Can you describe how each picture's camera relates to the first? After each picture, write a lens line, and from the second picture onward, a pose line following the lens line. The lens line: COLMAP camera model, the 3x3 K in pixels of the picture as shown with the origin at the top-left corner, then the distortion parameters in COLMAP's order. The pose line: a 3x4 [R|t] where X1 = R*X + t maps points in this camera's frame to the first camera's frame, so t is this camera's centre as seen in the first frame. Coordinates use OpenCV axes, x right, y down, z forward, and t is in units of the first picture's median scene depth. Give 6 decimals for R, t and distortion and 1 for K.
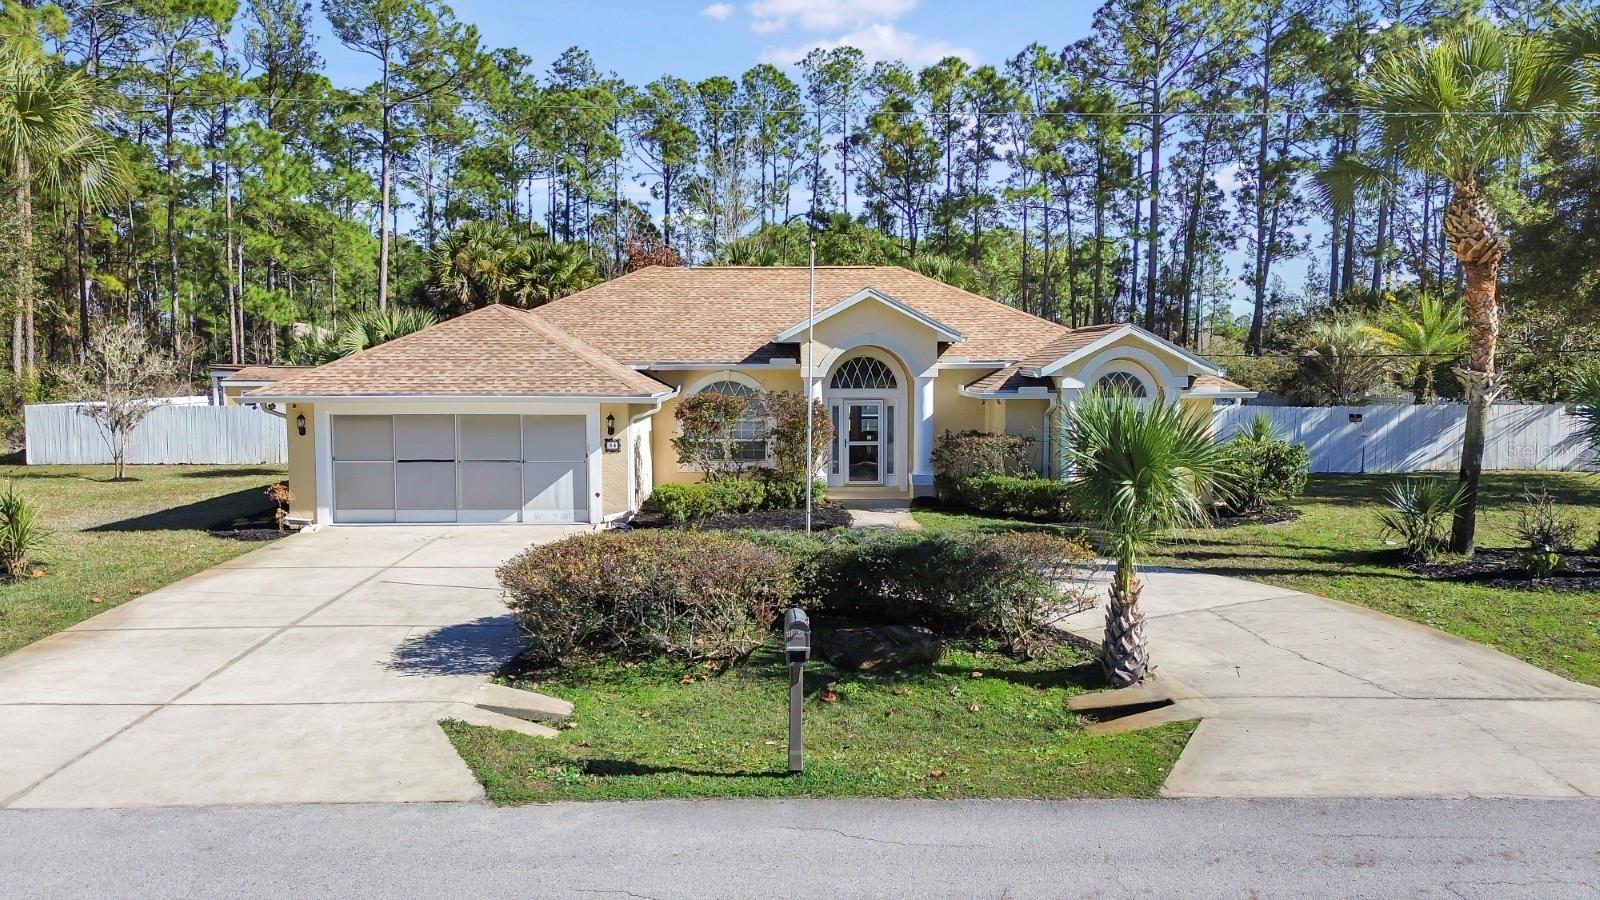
lens RADIAL K [[1138.6, 0, 800.0], [0, 1138.6, 450.0], [0, 0, 1]] dist [0.077222, -0.064870]
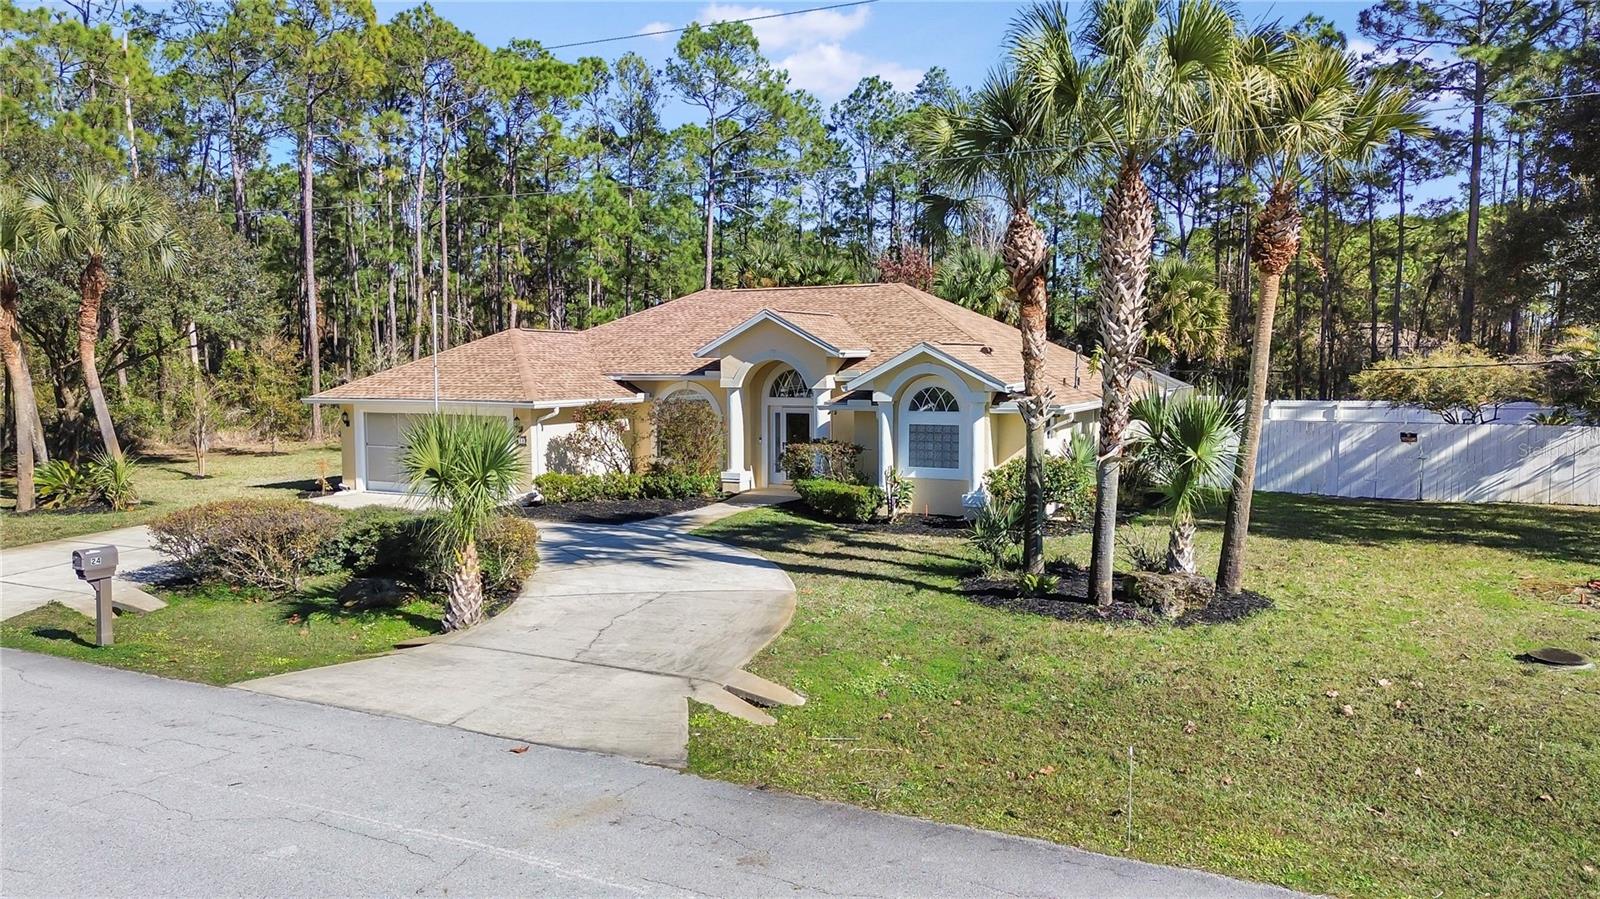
lens RADIAL K [[1138.6, 0, 800.0], [0, 1138.6, 449.5], [0, 0, 1]] dist [0.077222, -0.064870]
pose [[0.886513, 0.035270, -0.461358, 0.705720], [-0.033431, 0.999367, 0.012162, -0.020364], [0.461495, 0.004641, 0.887131, 0.006752]]
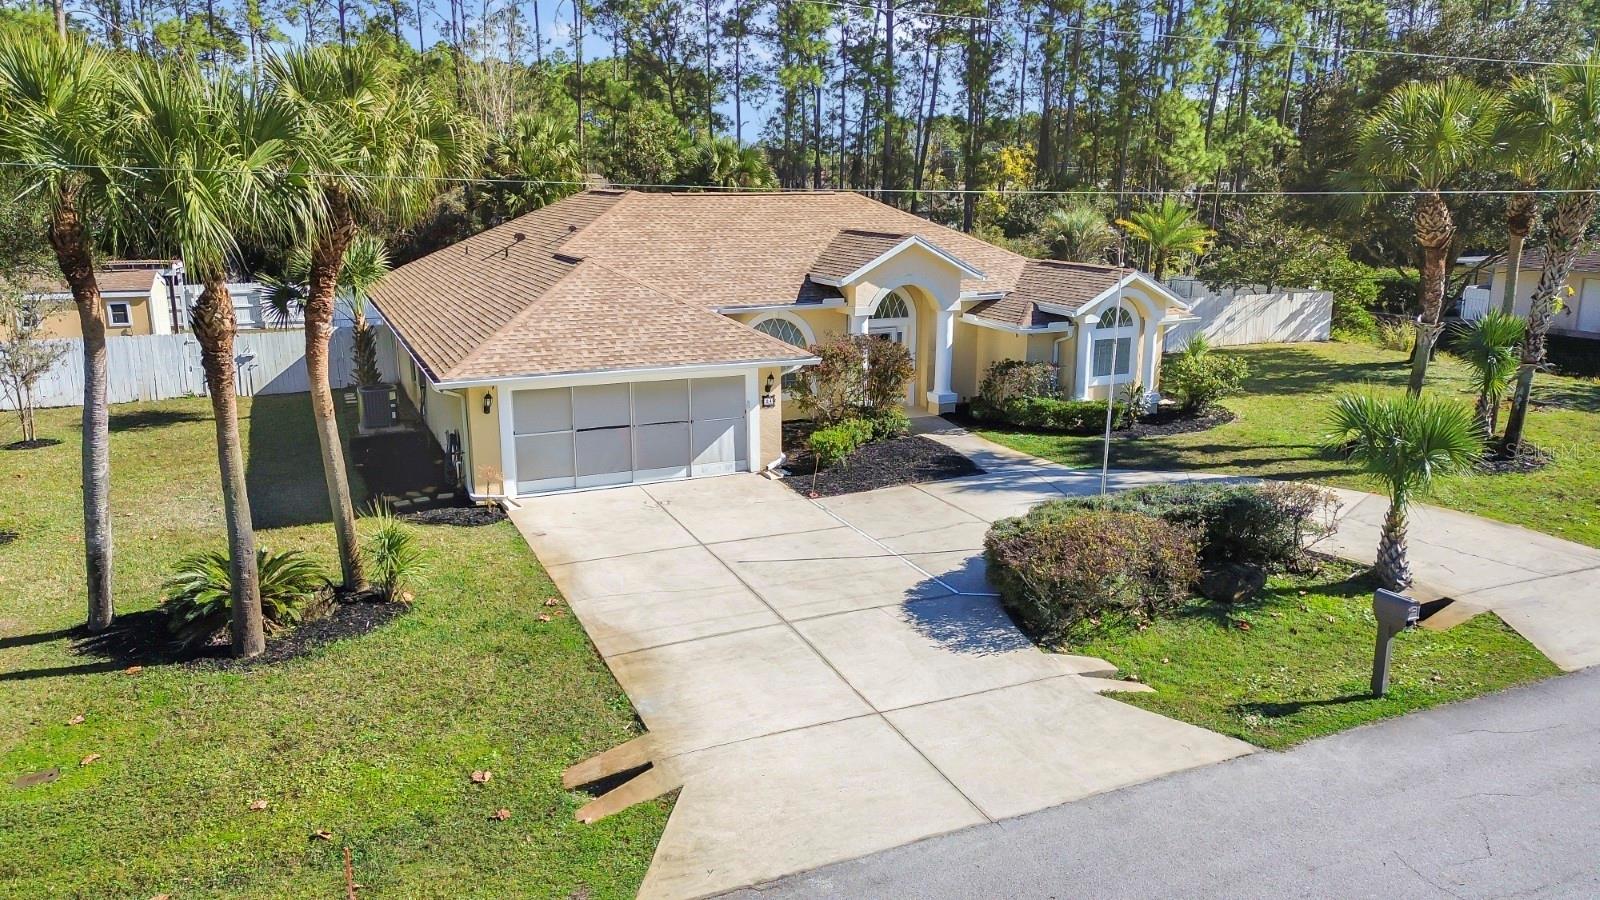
lens RADIAL K [[1138.6, 0, 800.0], [0, 1138.6, 450.0], [0, 0, 1]] dist [0.077222, -0.064870]
pose [[0.919975, -0.089859, 0.381538, -0.561614], [0.028497, 0.986126, 0.163537, -0.136802], [-0.390939, -0.139577, 0.909772, -0.021560]]
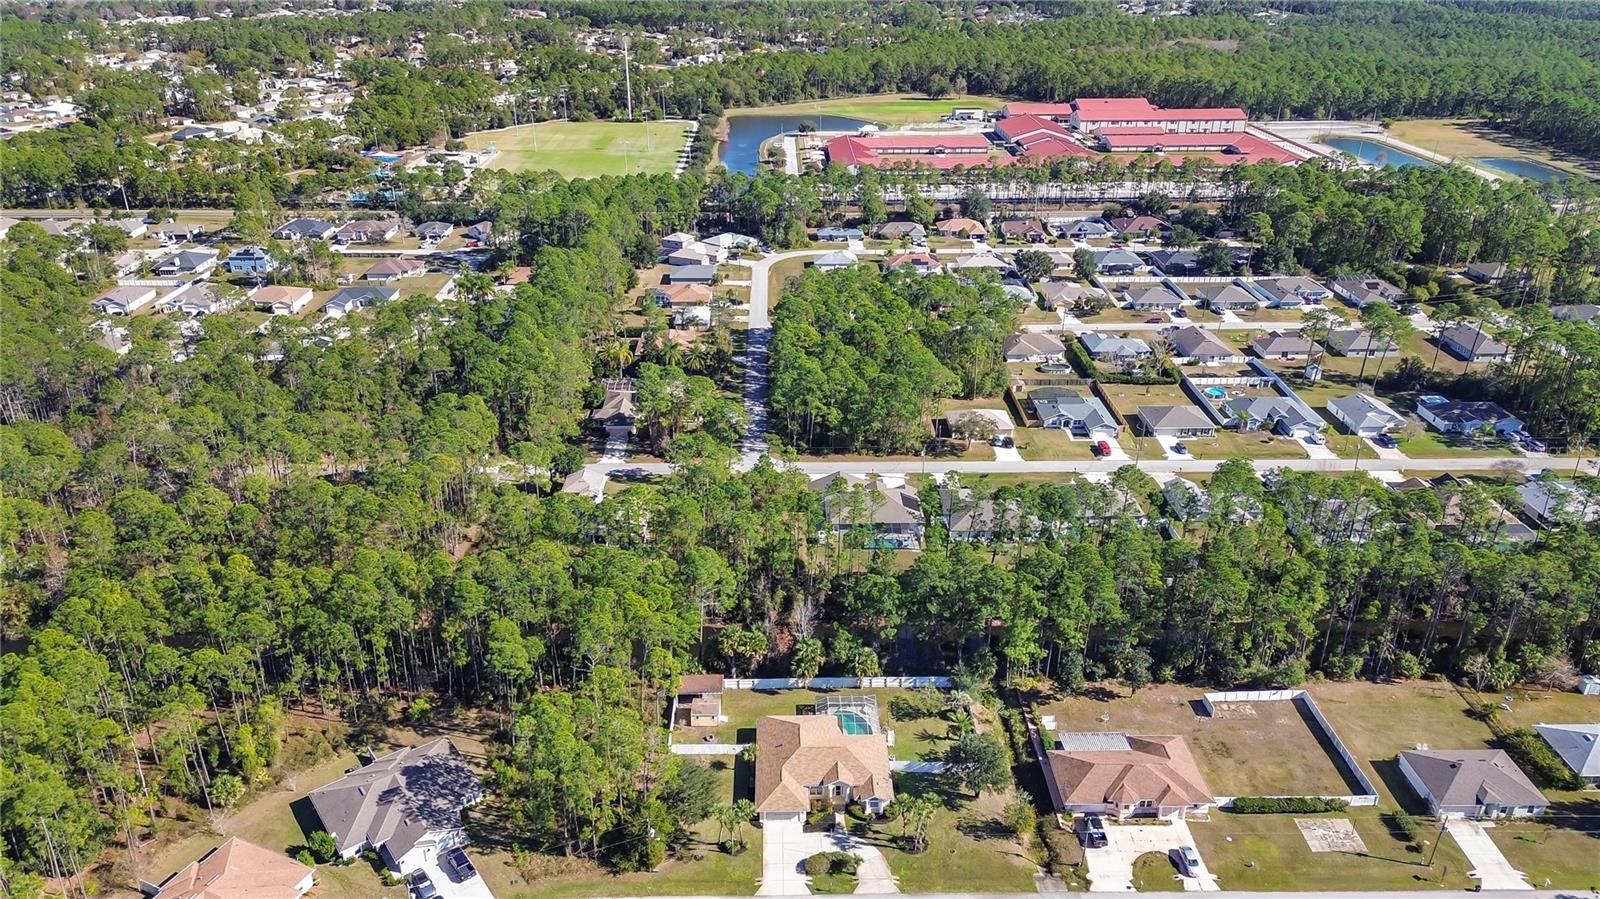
lens RADIAL K [[1138.6, 0, 800.0], [0, 1138.6, 449.5], [0, 0, 1]] dist [0.077222, -0.064870]
pose [[0.999993, -0.001617, -0.003226, -0.156988], [0.002668, 0.933187, 0.359381, -4.848224], [0.002429, -0.359387, 0.933185, -5.059337]]
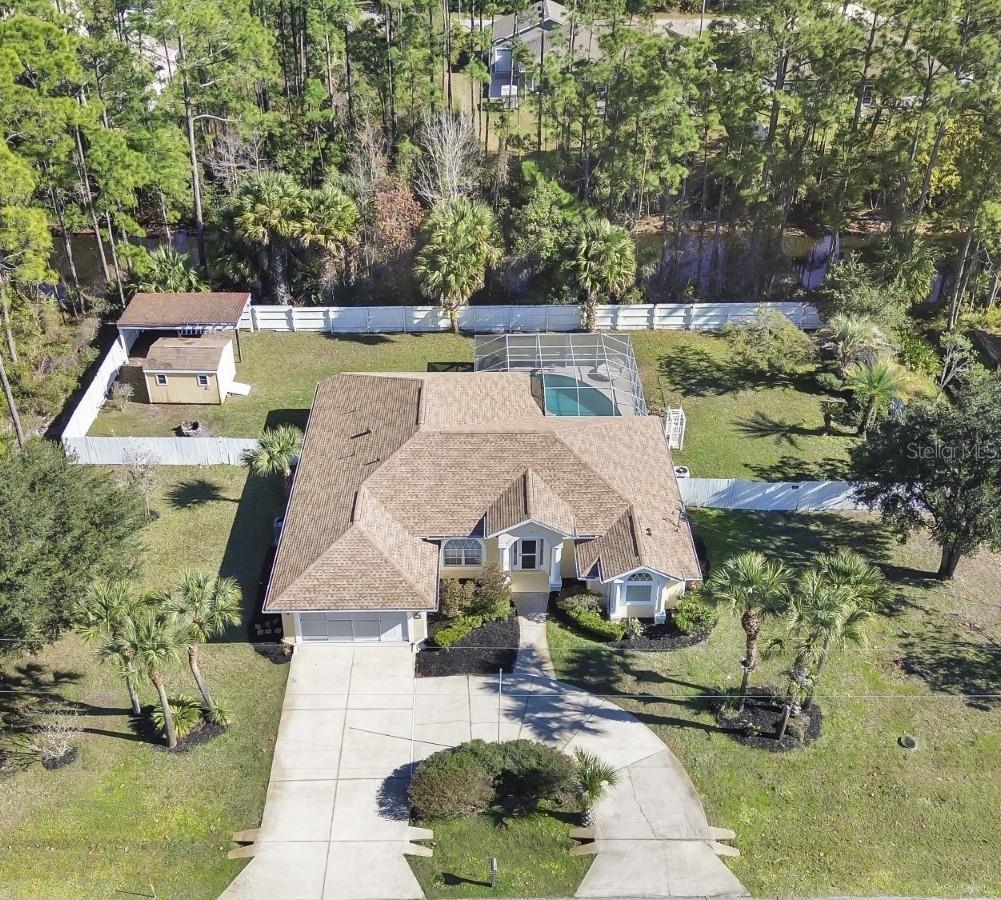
lens RADIAL K [[1155.3, 0, 485.3], [0, 1155.3, 450.0], [0, 0, 1]] dist [0.110111, -0.017261]
pose [[0.999804, 0.002463, -0.019654, 0.021666], [0.007635, 0.867647, 0.497122, -1.488751], [0.018277, -0.497174, 0.867458, -0.899574]]
